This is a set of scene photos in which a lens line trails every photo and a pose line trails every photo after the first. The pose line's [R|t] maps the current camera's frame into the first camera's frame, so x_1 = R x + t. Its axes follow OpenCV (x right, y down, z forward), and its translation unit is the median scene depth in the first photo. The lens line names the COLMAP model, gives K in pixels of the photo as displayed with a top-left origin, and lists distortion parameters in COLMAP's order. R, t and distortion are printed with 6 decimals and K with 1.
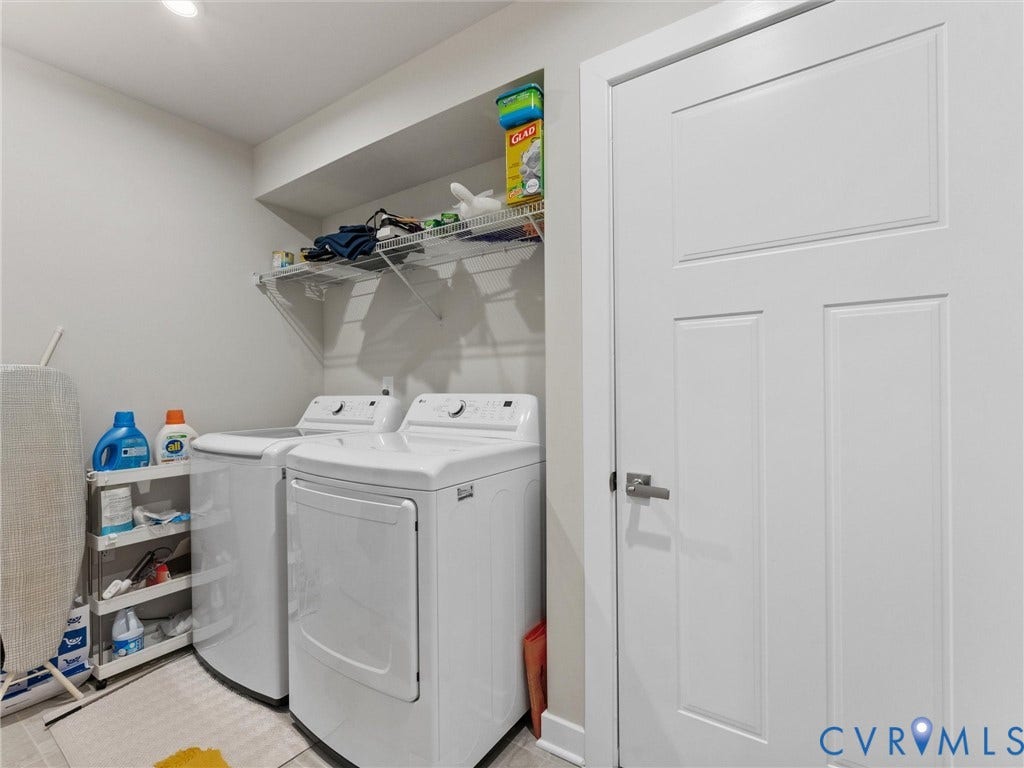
lens RADIAL K [[478.8, 0, 506.5], [0, 478.8, 385.8], [0, 0, 1]] dist [-0.002387, -0.000444]
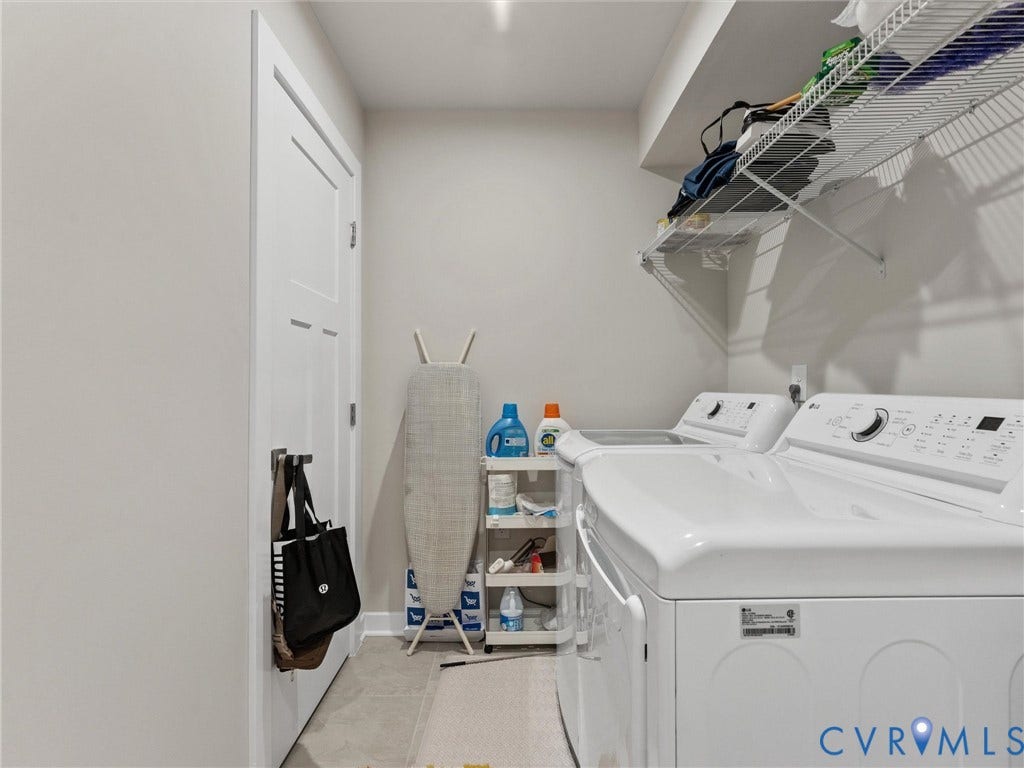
lens RADIAL K [[488.4, 0, 508.2], [0, 488.4, 383.2], [0, 0, 1]] dist [-0.000447, -0.000748]
pose [[0.568849, 0.006273, -0.822418, 0.096949], [0.002135, 0.999956, 0.009104, -0.001853], [0.822439, -0.006935, 0.568810, 0.355999]]
